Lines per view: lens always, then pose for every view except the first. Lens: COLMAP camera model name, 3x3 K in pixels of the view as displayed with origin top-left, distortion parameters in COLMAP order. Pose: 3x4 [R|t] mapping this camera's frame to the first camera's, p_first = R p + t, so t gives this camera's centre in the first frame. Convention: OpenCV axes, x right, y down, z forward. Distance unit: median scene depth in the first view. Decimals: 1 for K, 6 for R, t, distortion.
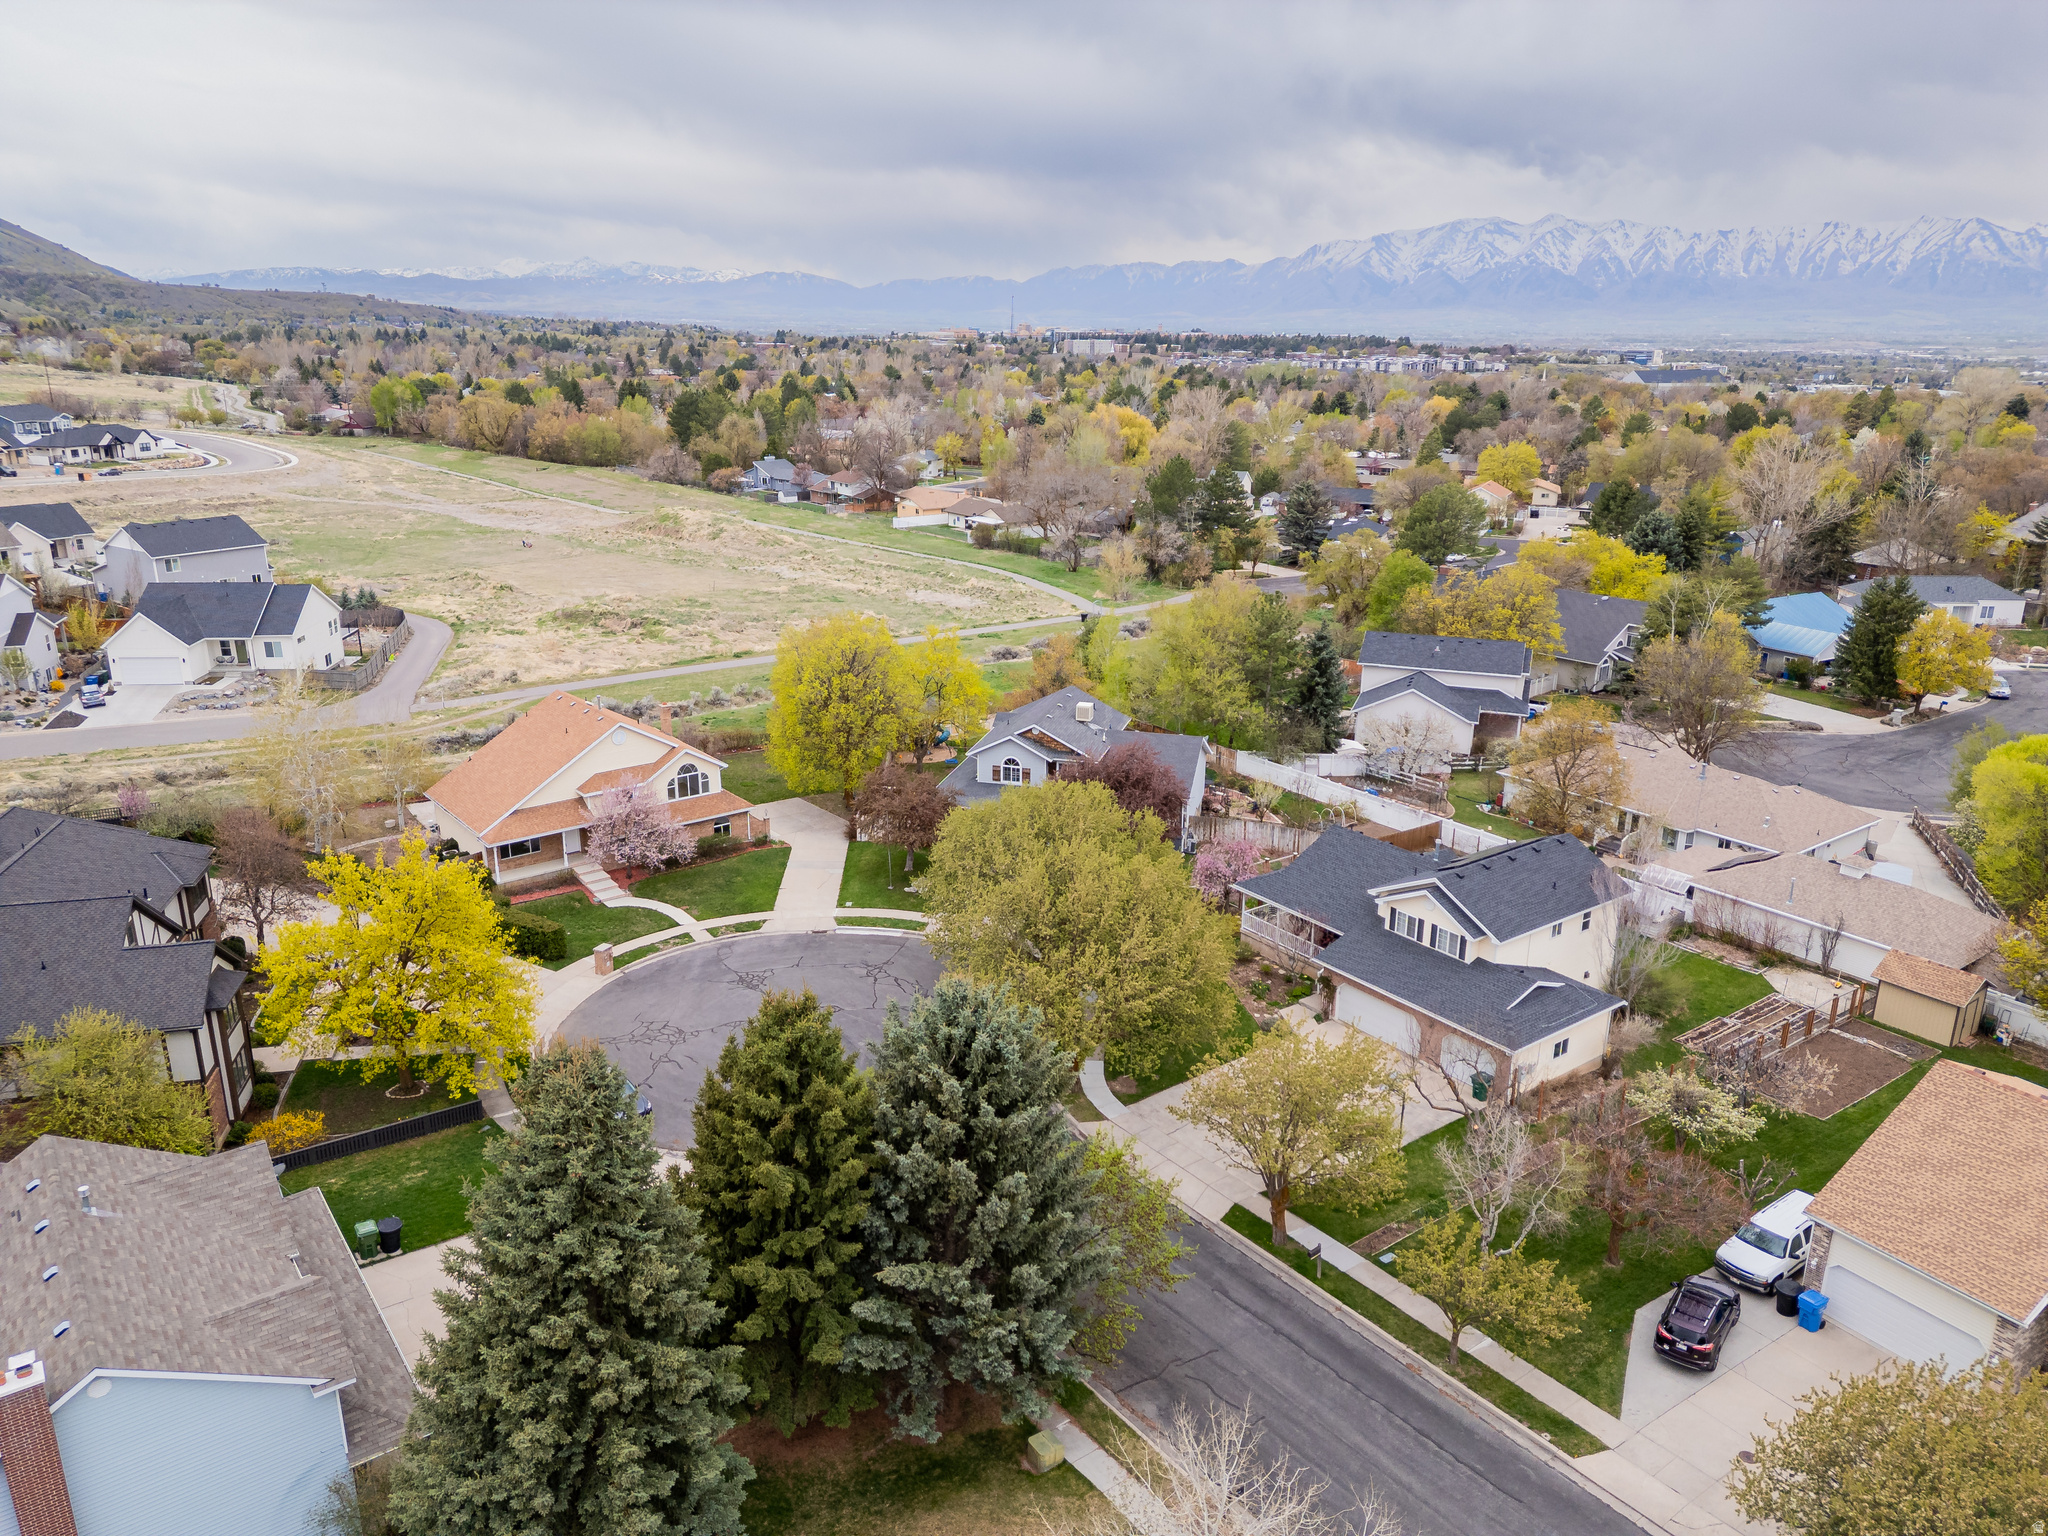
lens RADIAL K [[1438.0, 0, 1020.7], [0, 1438.0, 756.6], [0, 0, 1]] dist [0.092490, -0.098185]
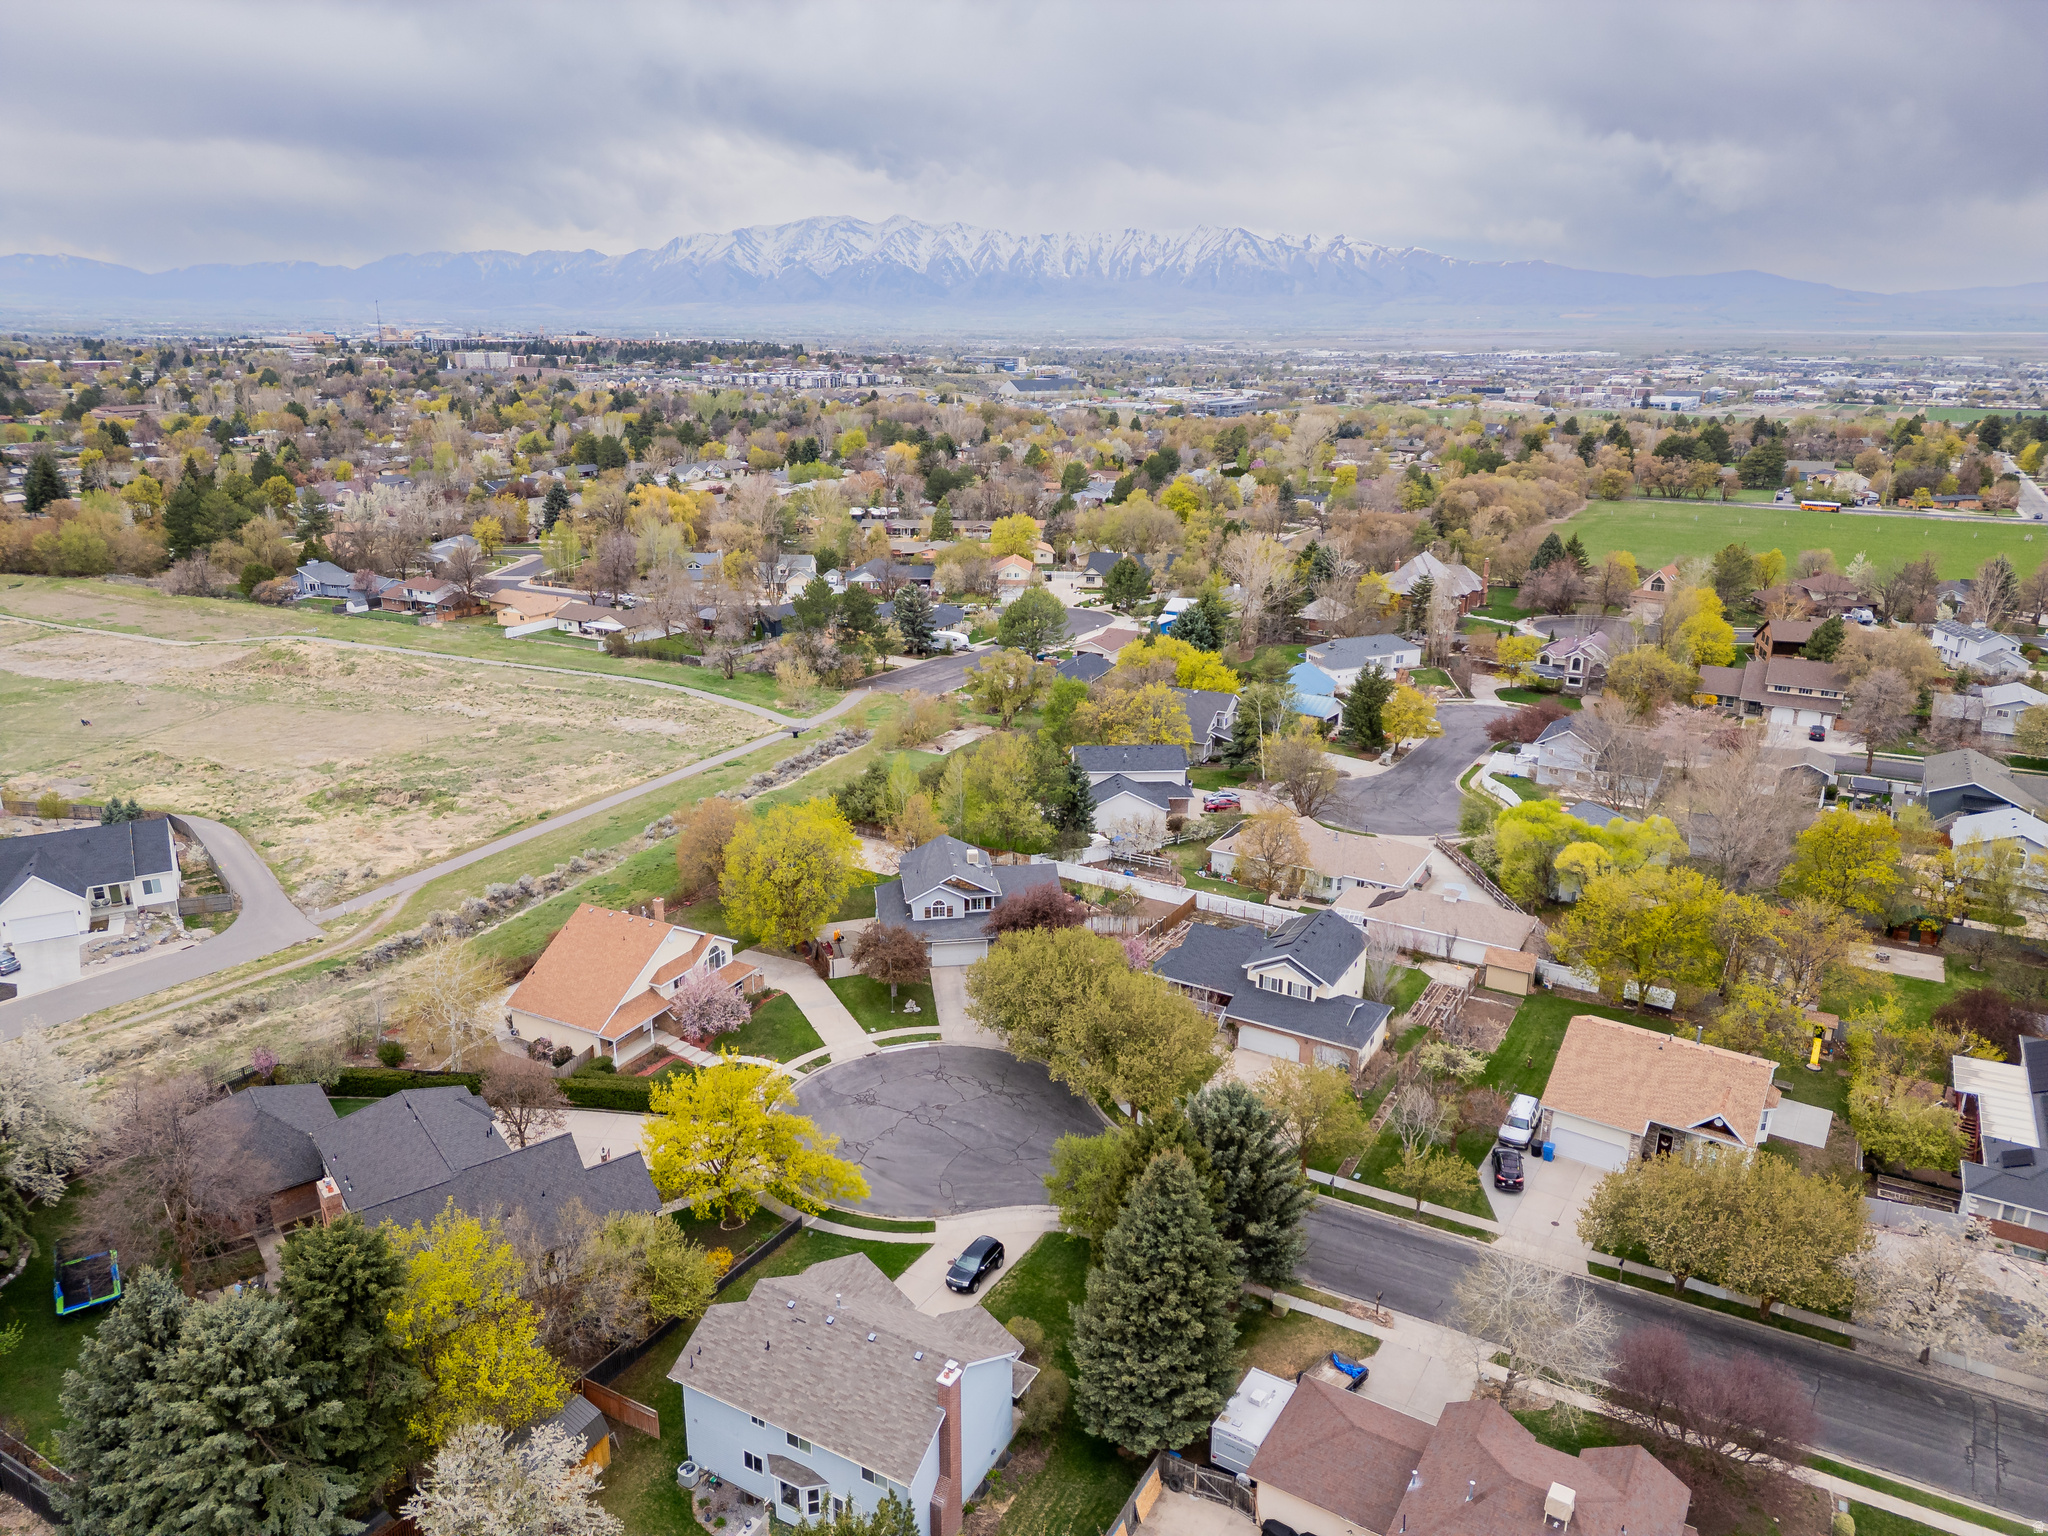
lens RADIAL K [[1438.0, 0, 1020.7], [0, 1438.0, 756.6], [0, 0, 1]] dist [0.092490, -0.098185]
pose [[0.917291, -0.122301, 0.378971, -0.270126], [0.120212, 0.992317, 0.029268, -0.102705], [-0.379639, 0.018709, 0.924946, -0.199551]]
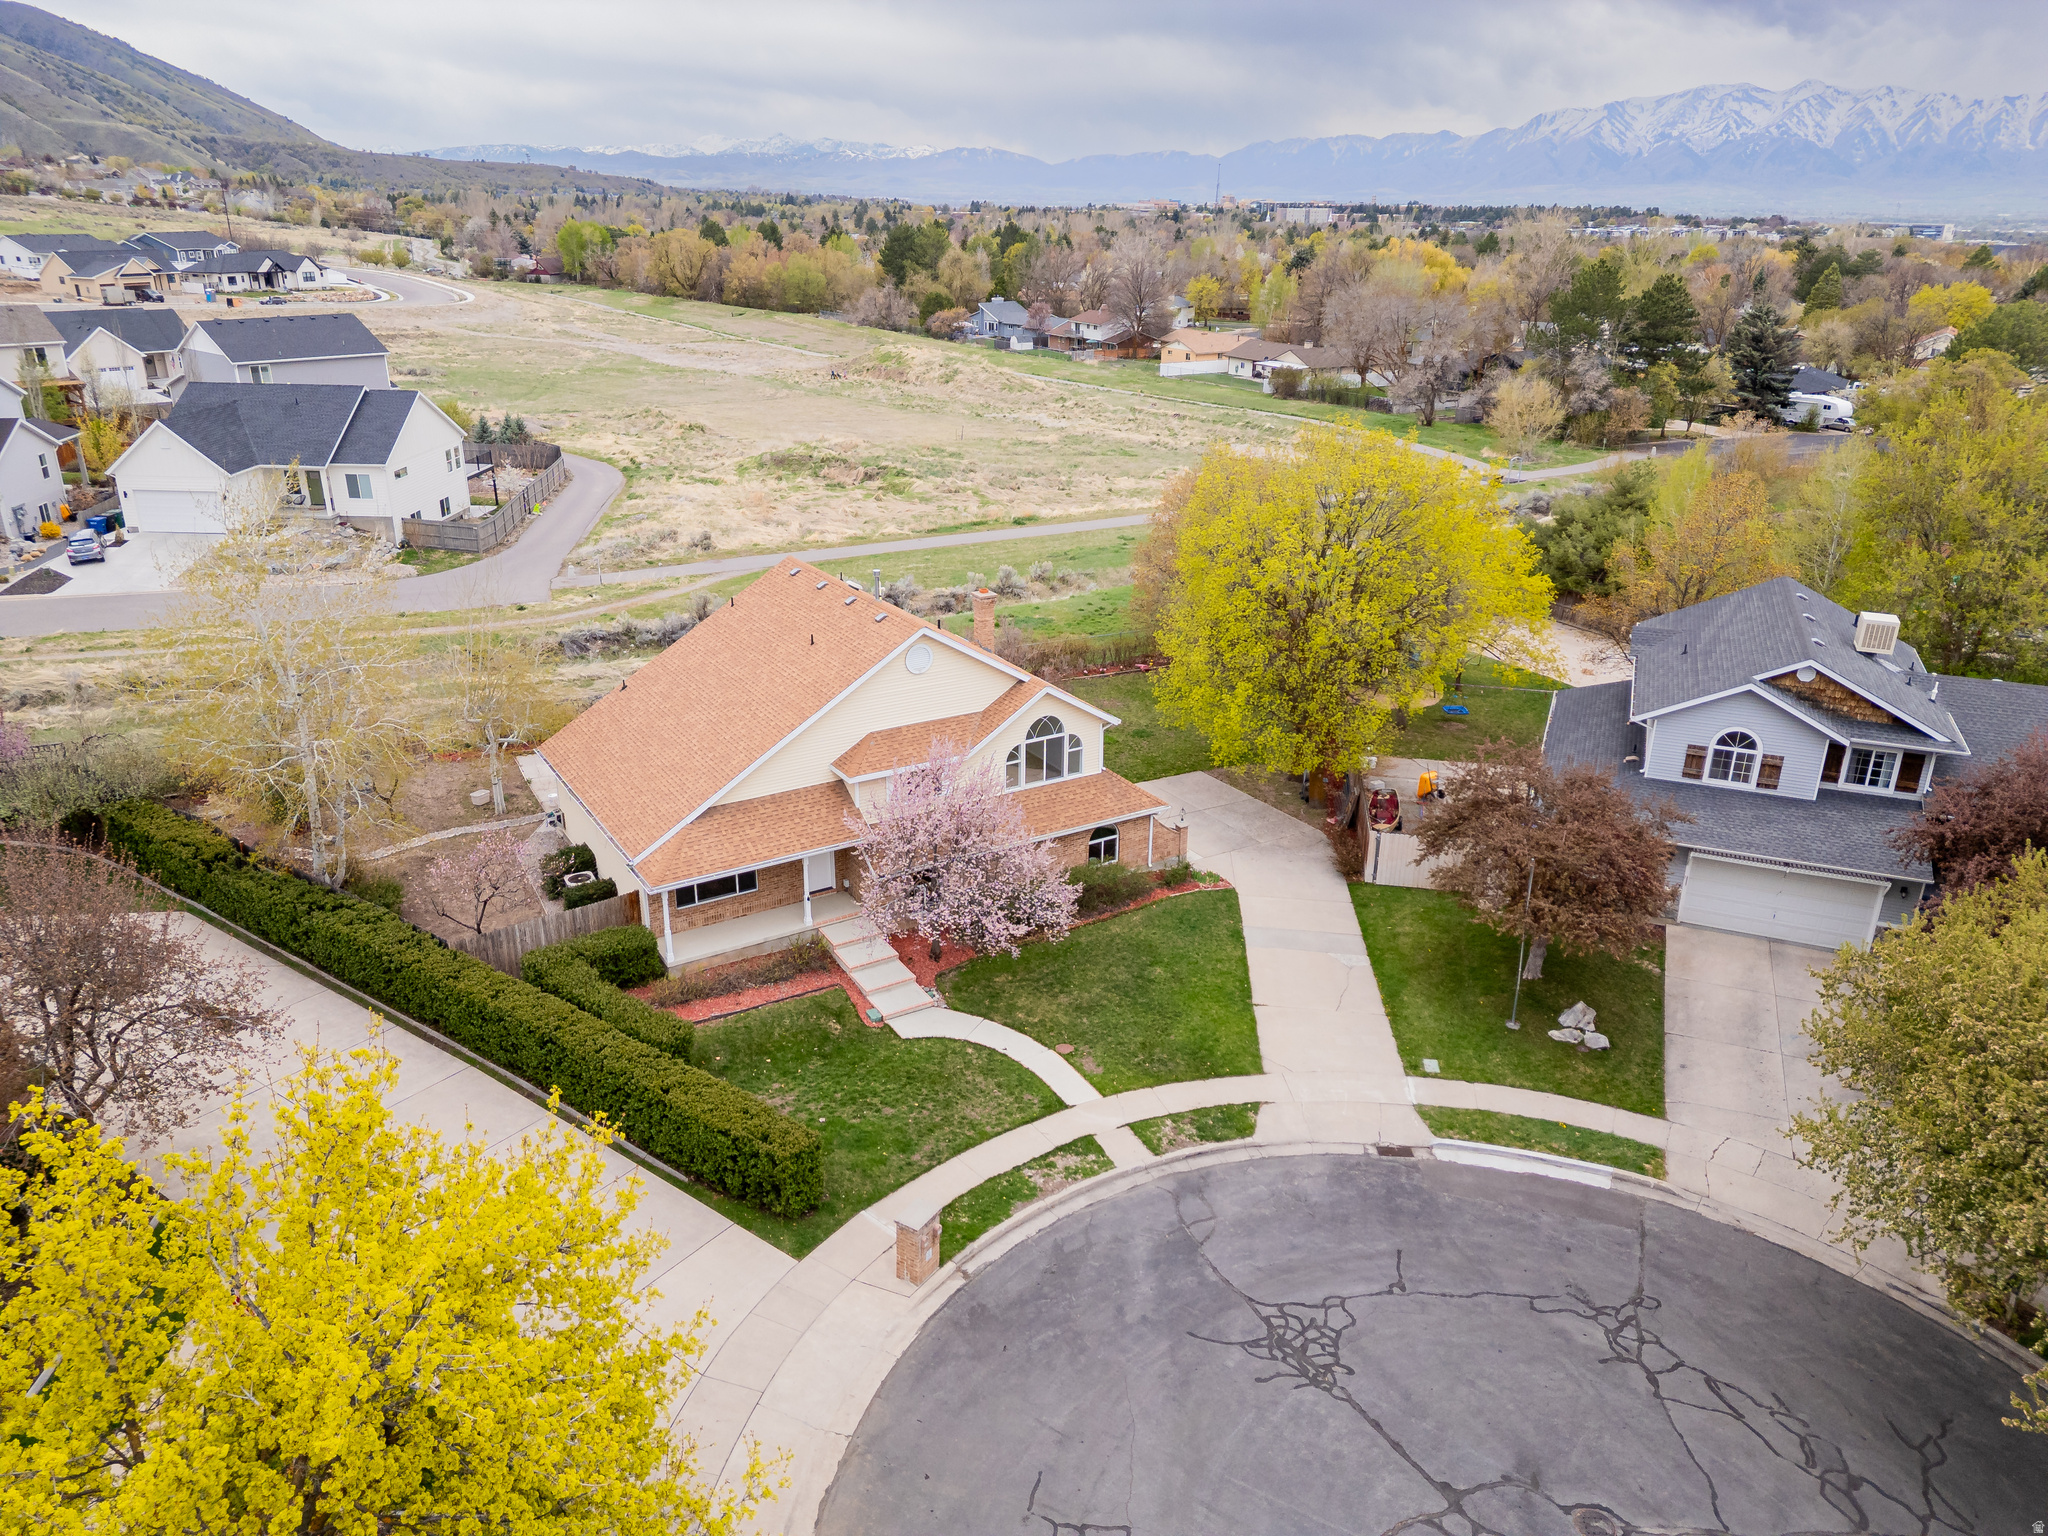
lens RADIAL K [[1438.0, 0, 1020.7], [0, 1438.0, 756.6], [0, 0, 1]] dist [0.092490, -0.098185]
pose [[0.992329, 0.047407, -0.114173, -0.109104], [-0.038859, 0.996353, 0.075962, -0.010848], [0.117358, -0.070943, 0.990552, 0.307443]]
